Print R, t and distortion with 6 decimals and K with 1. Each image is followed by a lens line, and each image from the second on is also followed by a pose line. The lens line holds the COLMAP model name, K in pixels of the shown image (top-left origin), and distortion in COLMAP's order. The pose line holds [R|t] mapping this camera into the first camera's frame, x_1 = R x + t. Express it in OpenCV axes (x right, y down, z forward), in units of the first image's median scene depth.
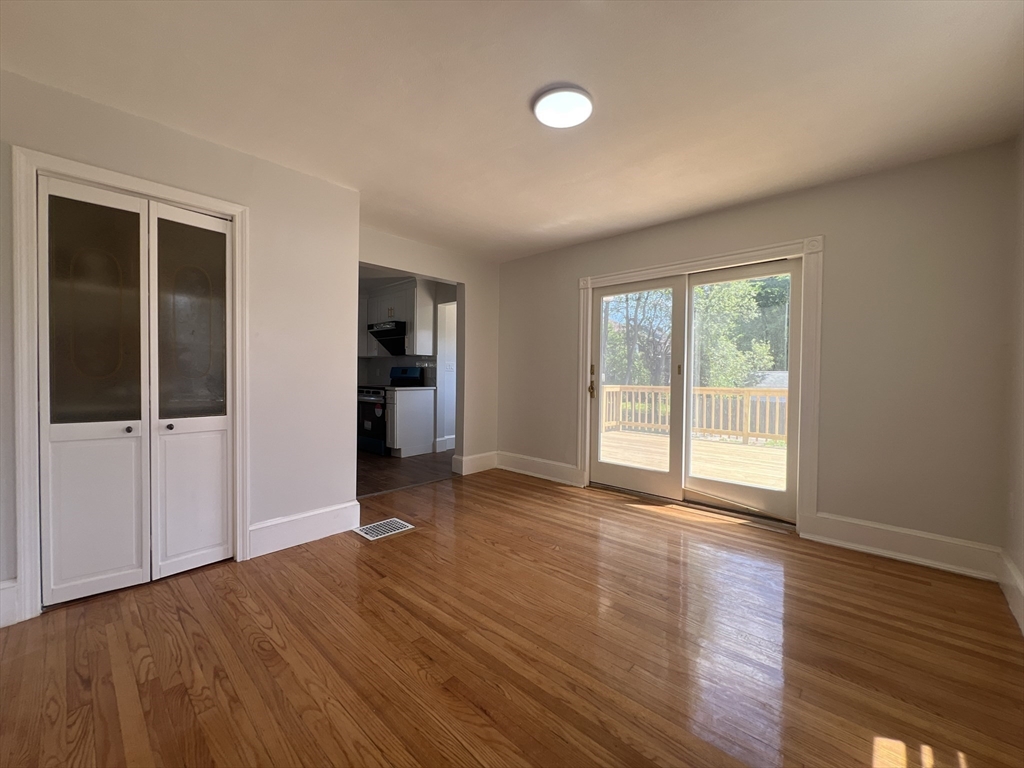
lens RADIAL K [[412.1, 0, 509.1], [0, 412.1, 380.8], [0, 0, 1]] dist [-0.003833, 0.000697]
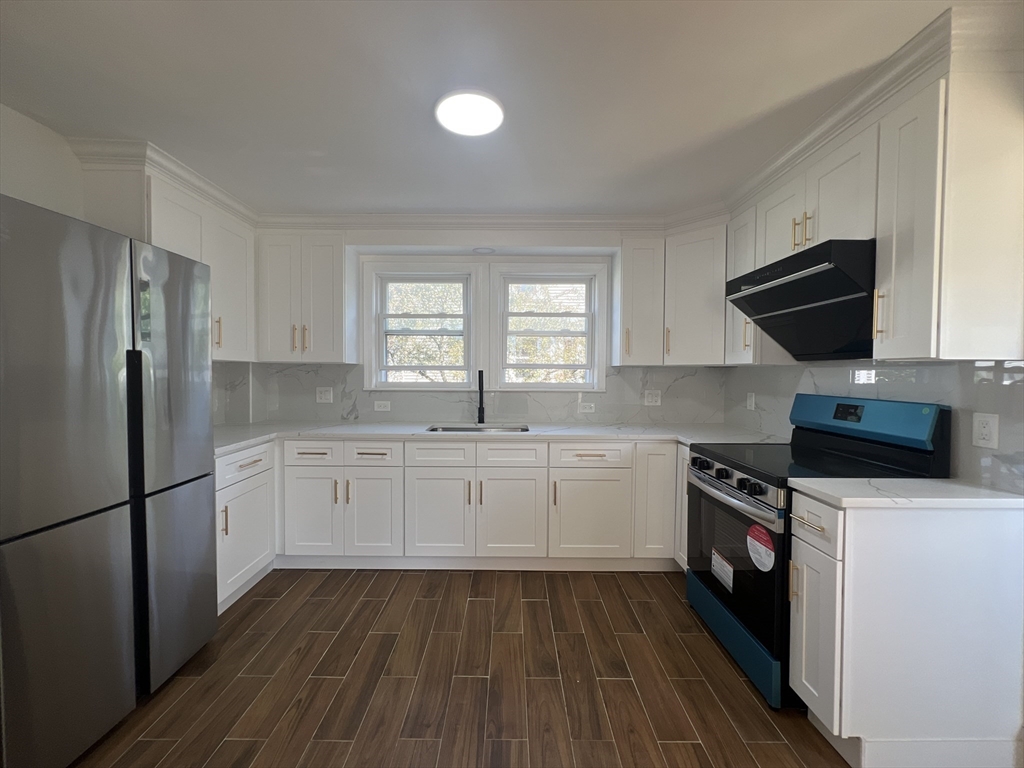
lens RADIAL K [[412.1, 0, 507.5], [0, 412.1, 384.5], [0, 0, 1]] dist [-0.003833, 0.000697]
pose [[0.684153, 0.011744, -0.729244, -0.203380], [-0.009598, 0.999929, 0.007099, -0.043743], [0.729275, 0.002143, 0.684217, 0.595585]]
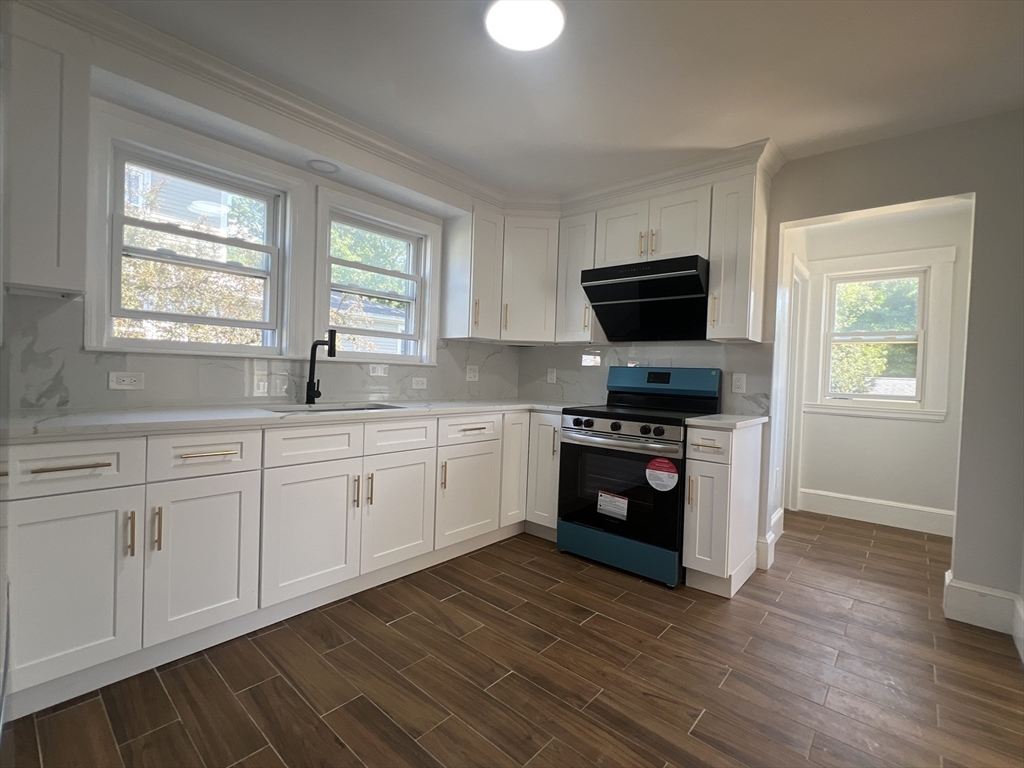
lens RADIAL K [[465.9, 0, 510.9], [0, 465.9, 383.0], [0, 0, 1]] dist [-0.000798, 0.000029]
pose [[0.999153, 0.019433, 0.036265, -0.435133], [-0.019652, 0.999791, 0.005691, -0.016330], [-0.036147, -0.006399, 0.999326, 0.496915]]
